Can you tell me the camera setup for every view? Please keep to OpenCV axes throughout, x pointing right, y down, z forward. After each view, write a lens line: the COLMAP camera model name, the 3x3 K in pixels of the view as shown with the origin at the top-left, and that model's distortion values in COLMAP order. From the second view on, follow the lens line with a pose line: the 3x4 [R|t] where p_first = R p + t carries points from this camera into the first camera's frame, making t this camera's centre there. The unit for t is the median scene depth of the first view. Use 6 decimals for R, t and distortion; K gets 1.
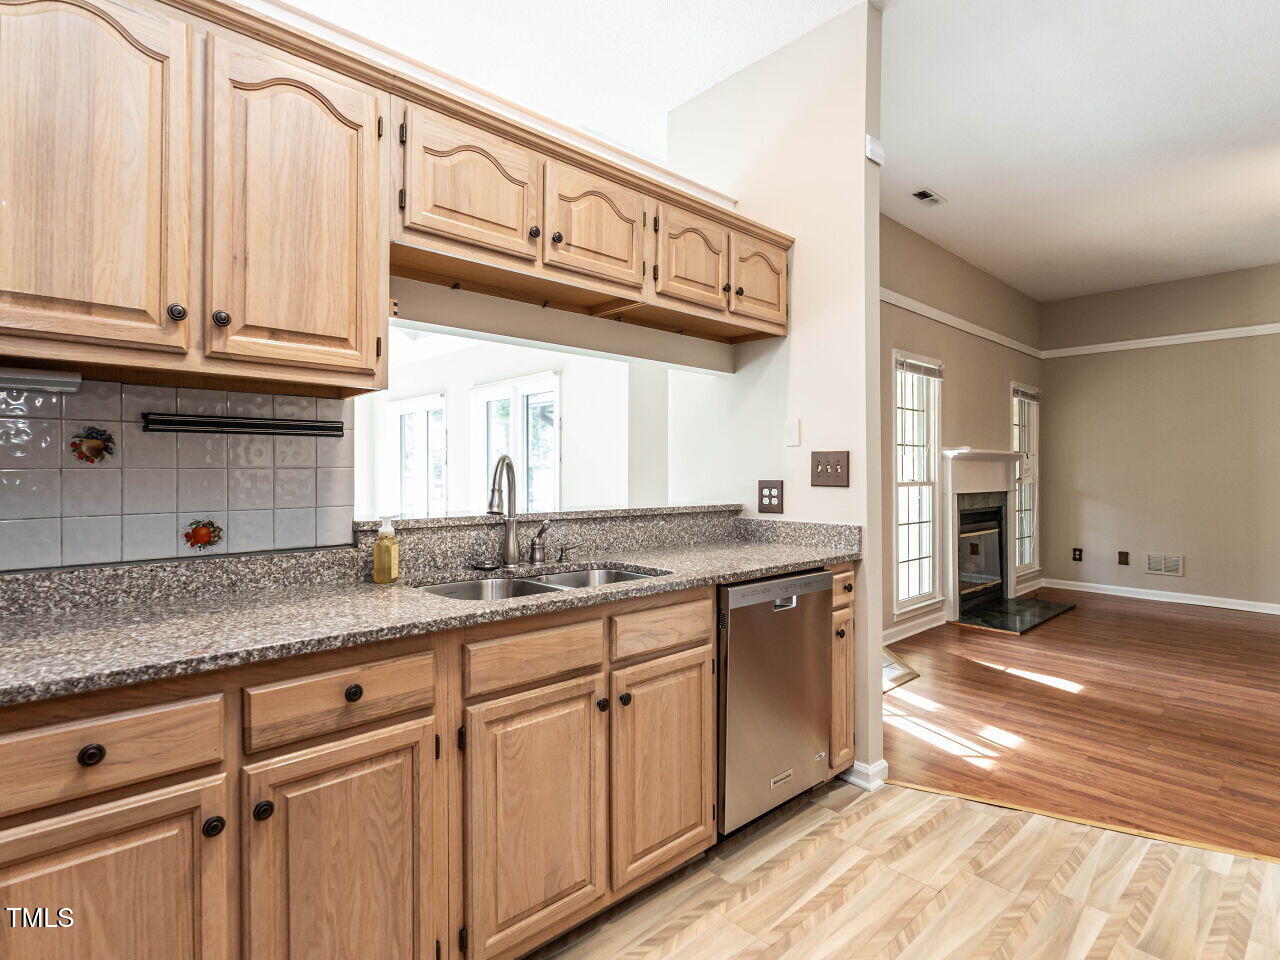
lens RADIAL K [[658.7, 0, 632.7], [0, 658.7, 475.4], [0, 0, 1]] dist [-0.002614, -0.000169]
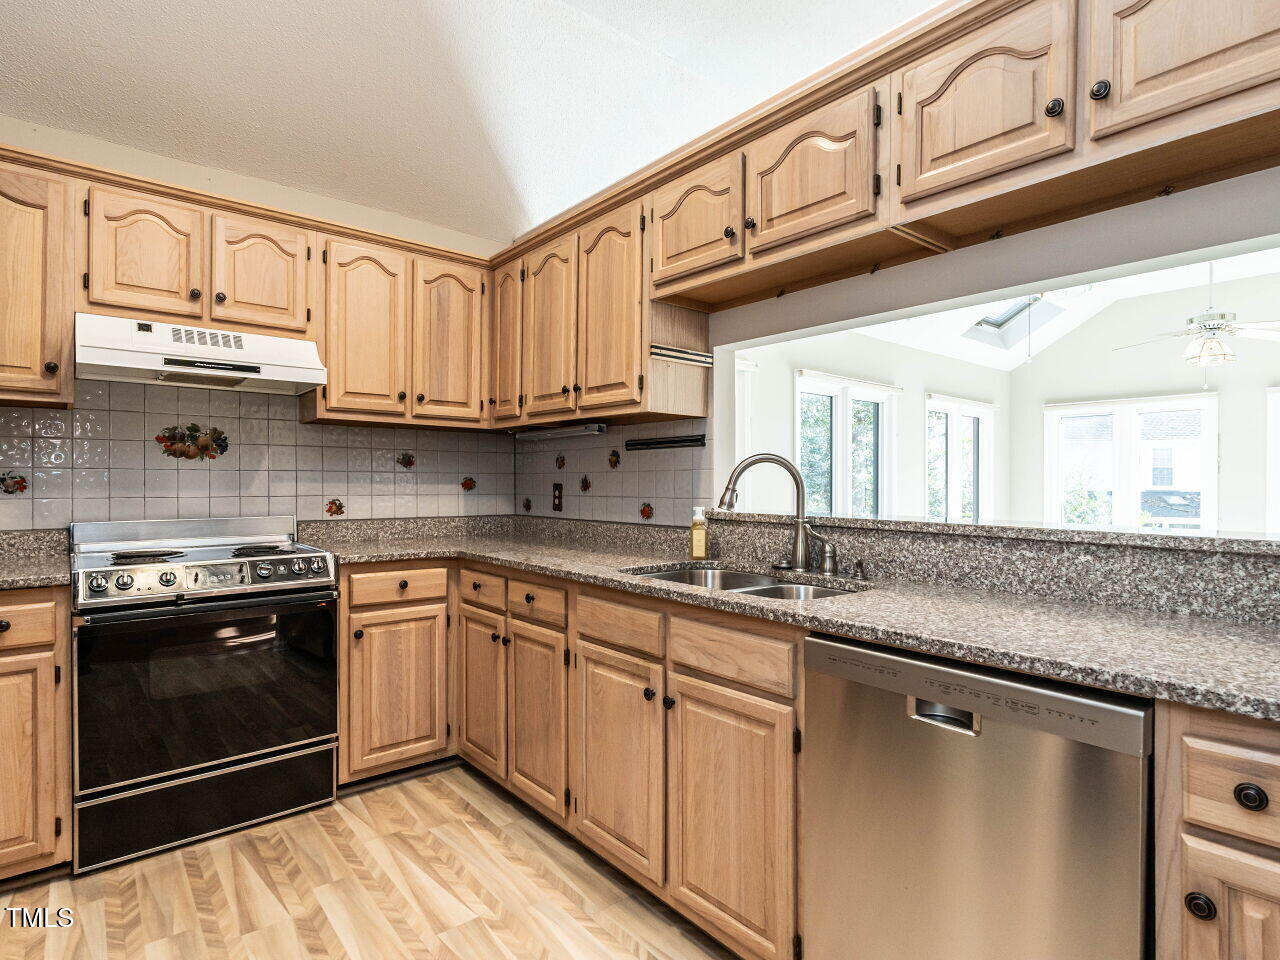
lens RADIAL K [[684.1, 0, 639.3], [0, 684.1, 486.6], [0, 0, 1]] dist [-0.001501, 0.000071]
pose [[-0.049960, 0.006976, -0.998727, 0.722949], [-0.006329, 0.999953, 0.007301, 0.010550], [0.998731, 0.006685, -0.049913, 0.730566]]
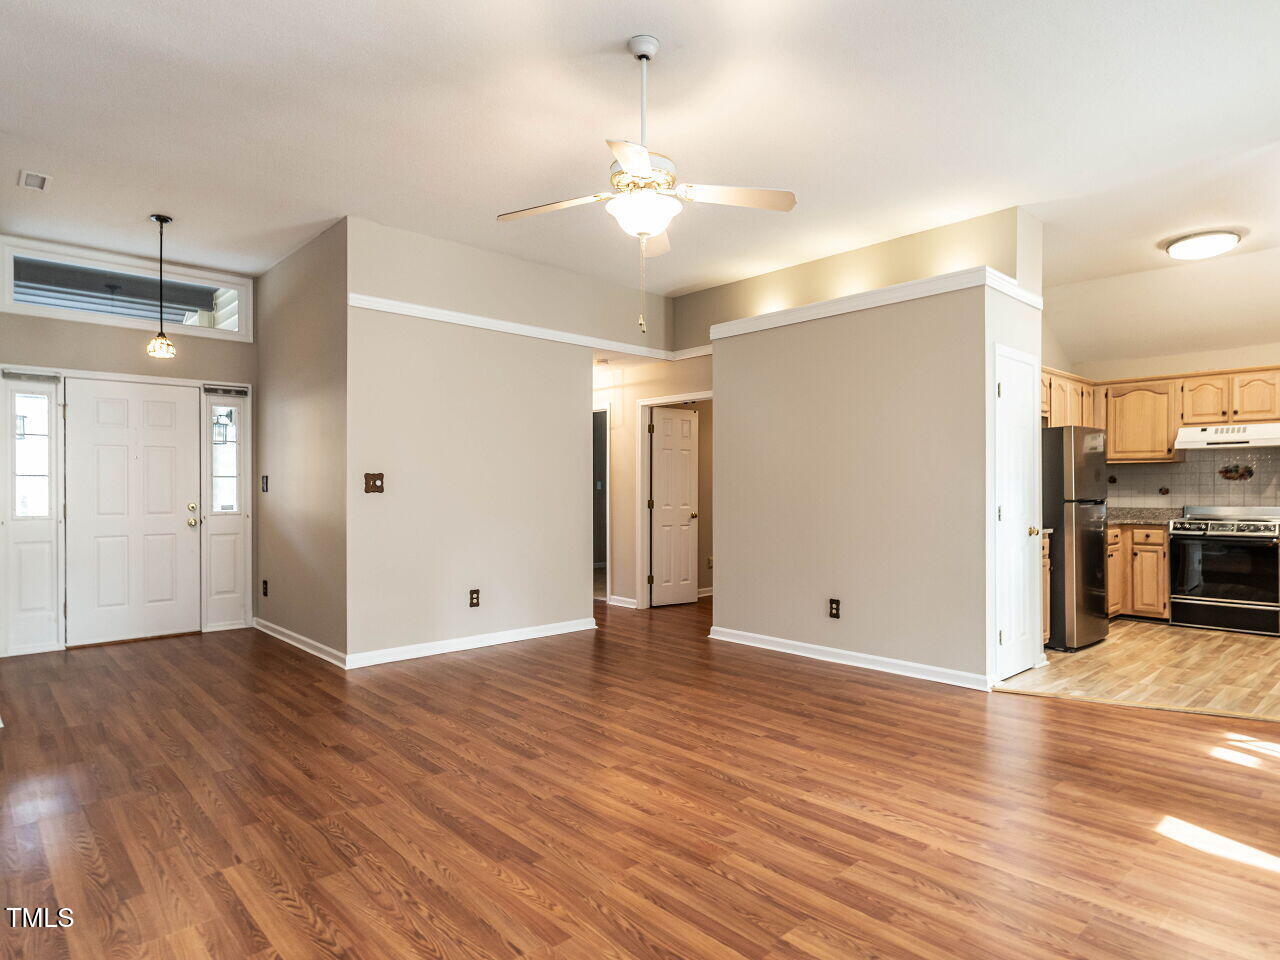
lens RADIAL K [[738.6, 0, 638.7], [0, 738.6, 489.3], [0, 0, 1]] dist [-0.001306, 0.000102]
pose [[-0.999989, 0.004098, -0.002461, 1.858535], [0.004088, 0.999984, 0.003955, -0.008242], [0.002477, 0.003945, -0.999989, 2.678532]]
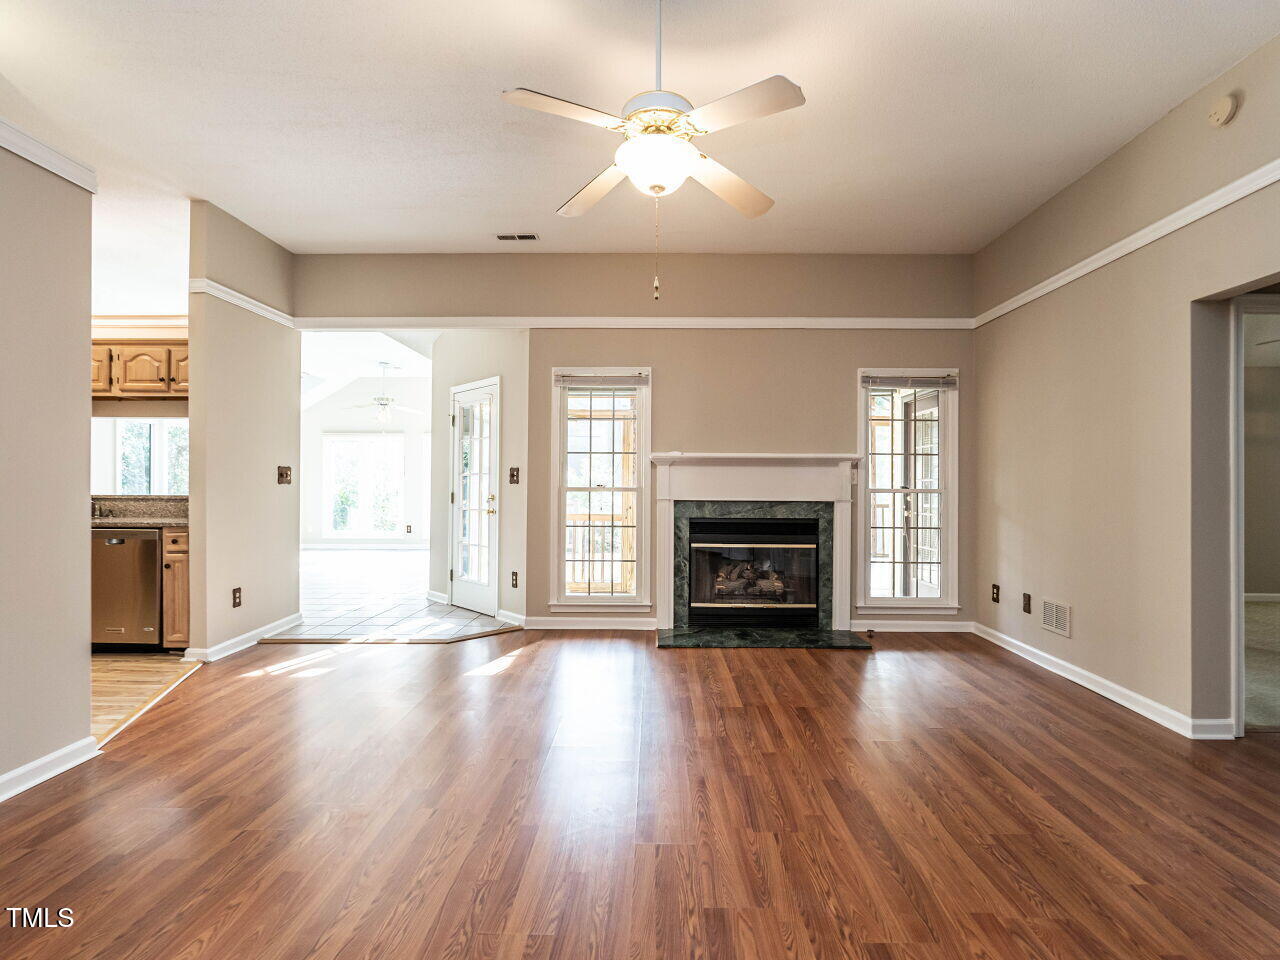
lens RADIAL K [[628.7, 0, 647.3], [0, 628.7, 479.9], [0, 0, 1]] dist [-0.003549, 0.000116]
pose [[0.727998, 0.000941, -0.685578, 2.503609], [-0.006767, 0.999960, -0.005813, 0.006862], [0.685546, 0.008872, 0.727976, 0.669583]]
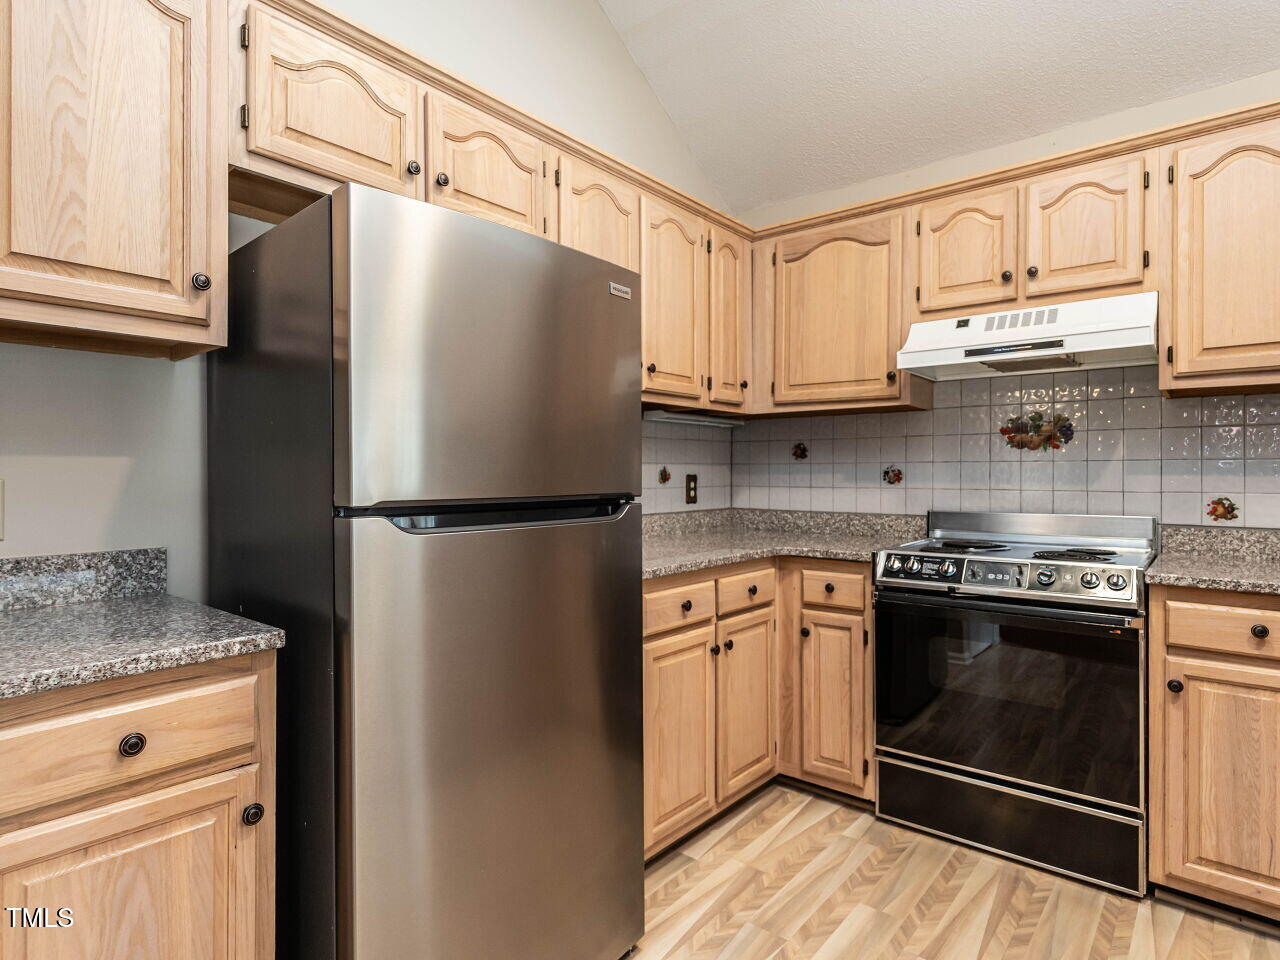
lens RADIAL K [[700.7, 0, 640.3], [0, 700.7, 475.3], [0, 0, 1]] dist [-0.001841, 0.000715]
pose [[-0.990674, -0.001190, -0.136250, 0.385451], [-0.001848, 0.999987, 0.004709, 0.013412], [0.136243, 0.004917, -0.990663, 0.931080]]
